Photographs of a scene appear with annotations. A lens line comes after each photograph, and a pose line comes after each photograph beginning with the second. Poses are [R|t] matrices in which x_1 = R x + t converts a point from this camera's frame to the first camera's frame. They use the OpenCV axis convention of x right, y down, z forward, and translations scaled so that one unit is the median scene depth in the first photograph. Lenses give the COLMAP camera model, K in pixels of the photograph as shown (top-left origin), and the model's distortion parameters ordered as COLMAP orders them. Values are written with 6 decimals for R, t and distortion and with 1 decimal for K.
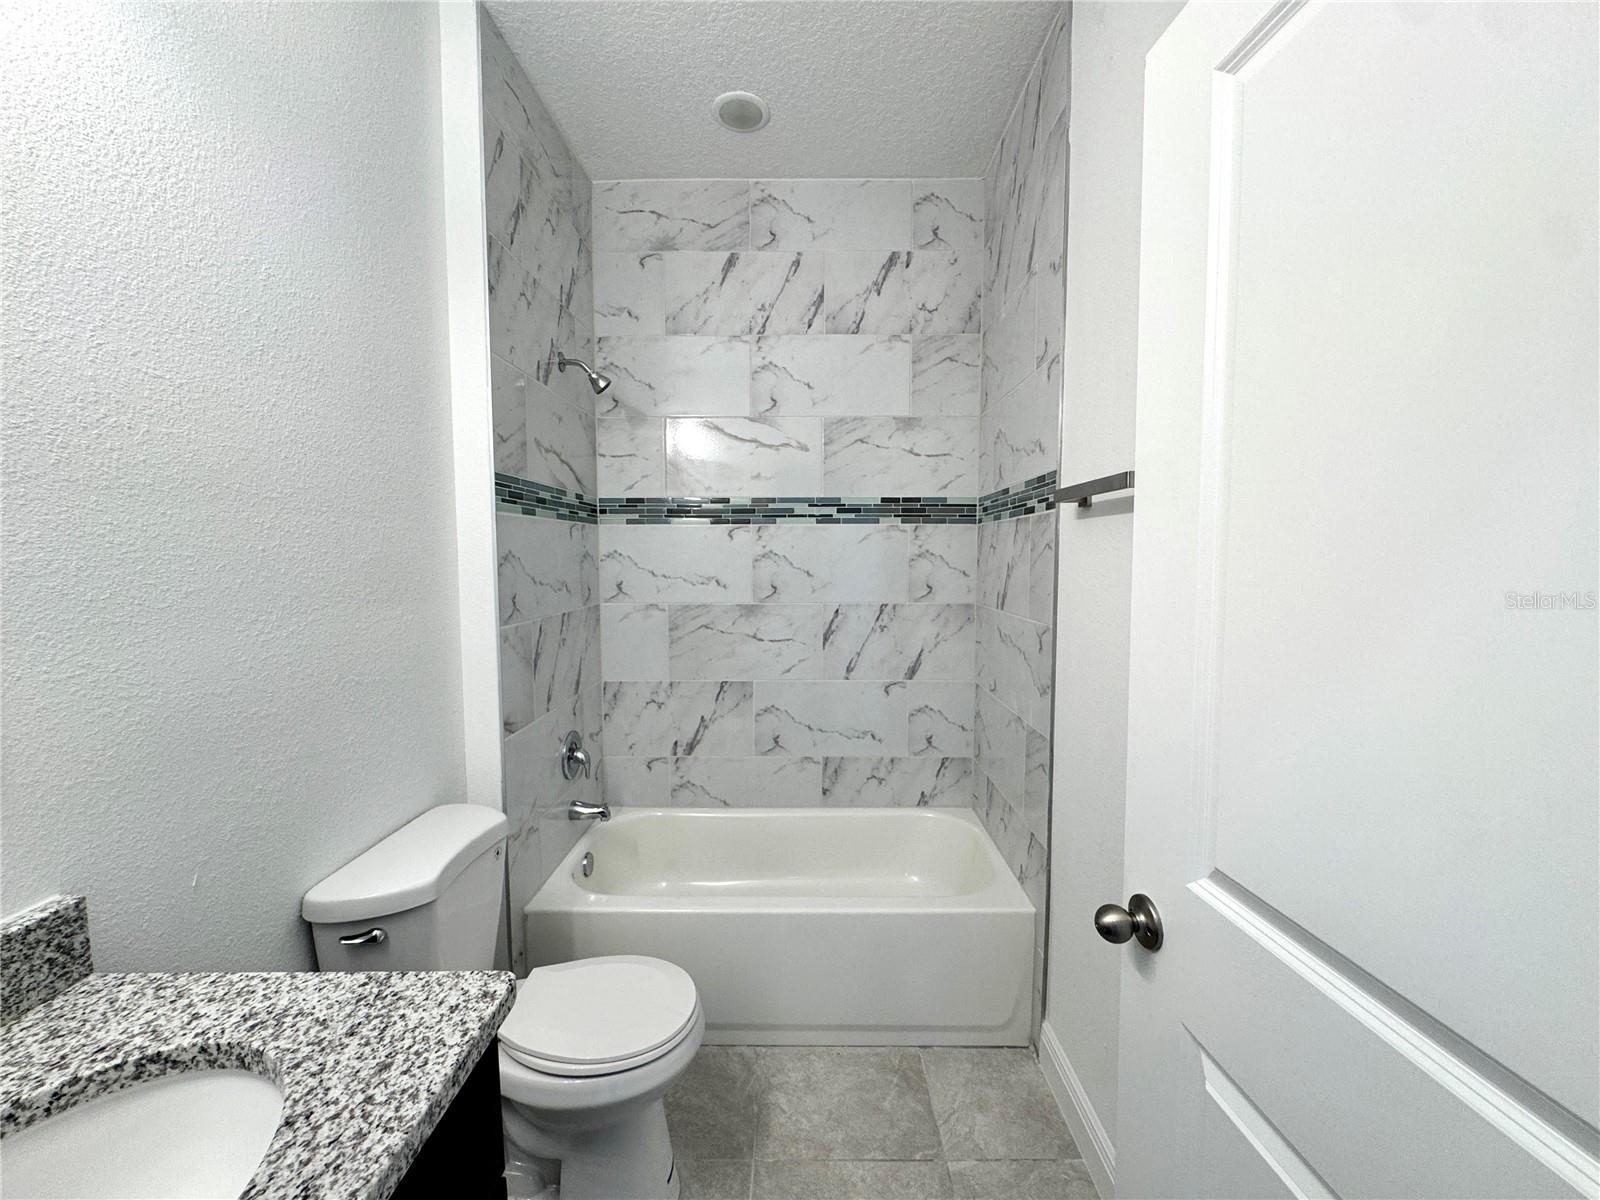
lens RADIAL K [[642.3, 0, 796.4], [0, 642.3, 600.1], [0, 0, 1]] dist [-0.005218, 0.000700]
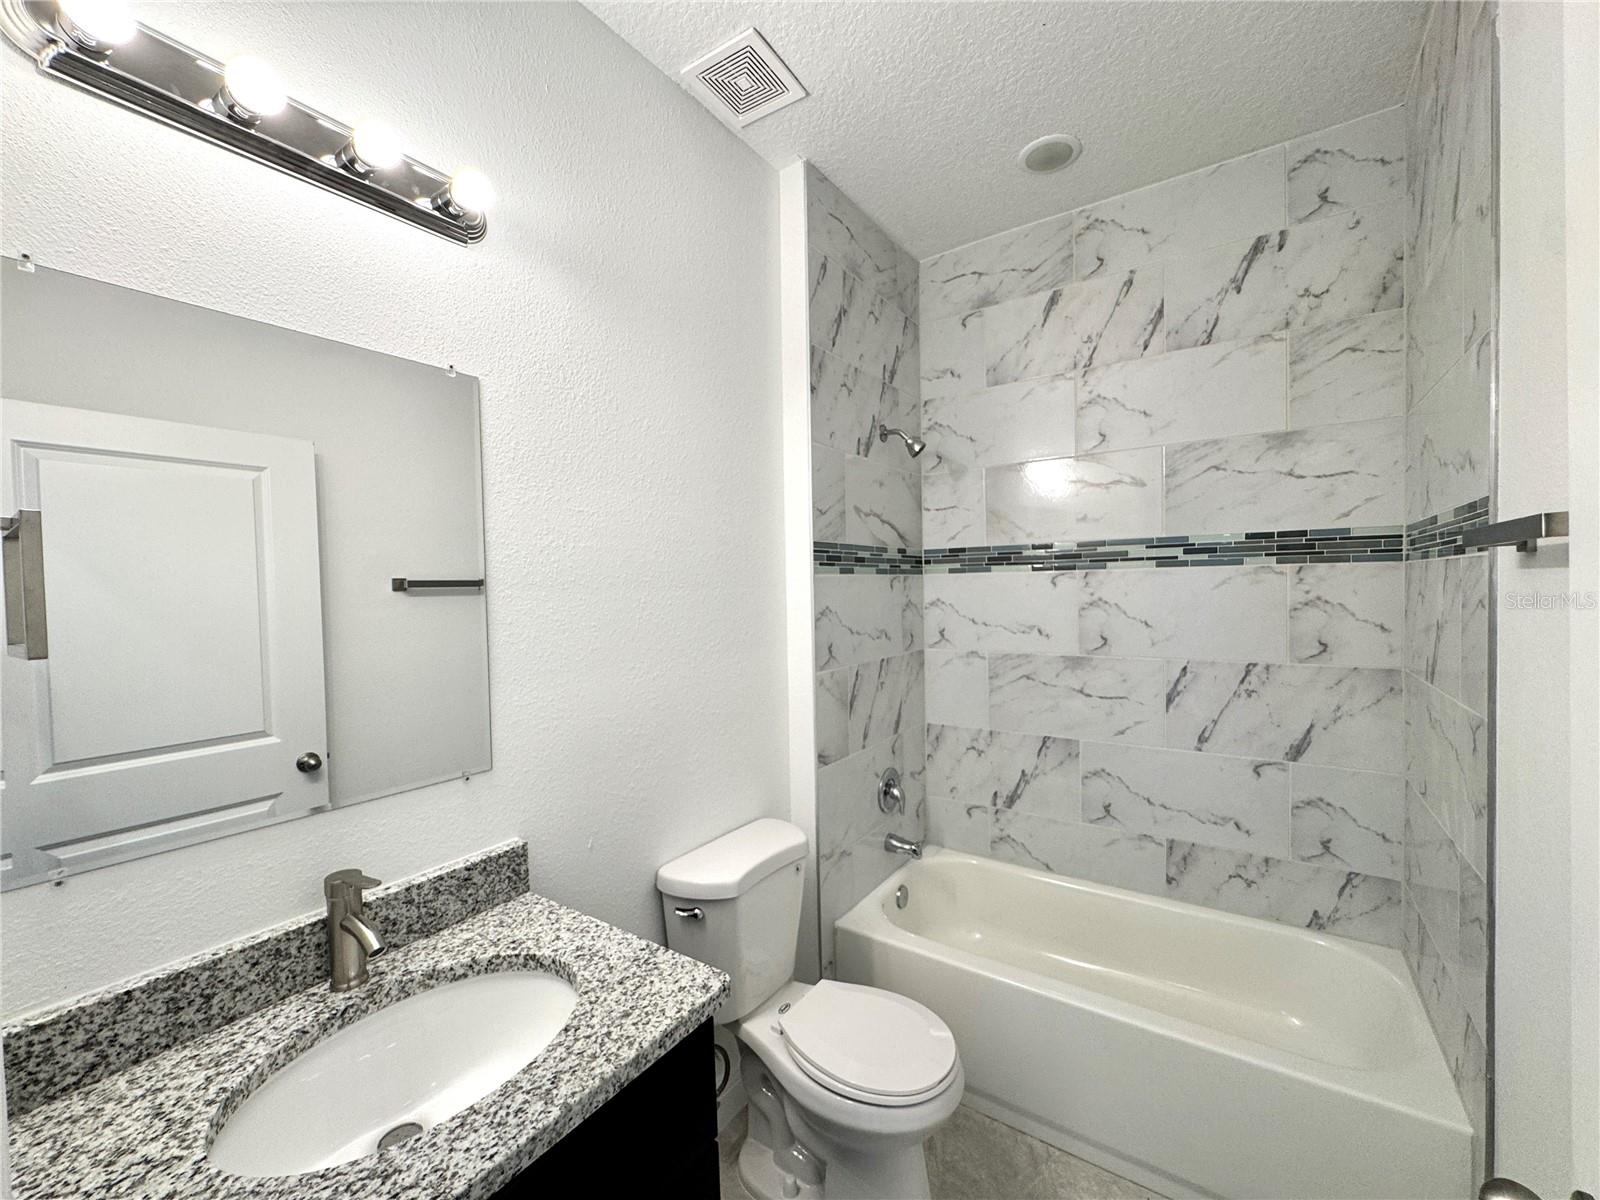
lens RADIAL K [[642.3, 0, 798.9], [0, 642.3, 599.1], [0, 0, 1]] dist [-0.005218, 0.000700]
pose [[0.828149, -0.003211, -0.560499, 0.140280], [-0.020911, 0.999110, -0.036620, -0.040025], [0.560118, 0.042048, 0.827345, 0.006877]]
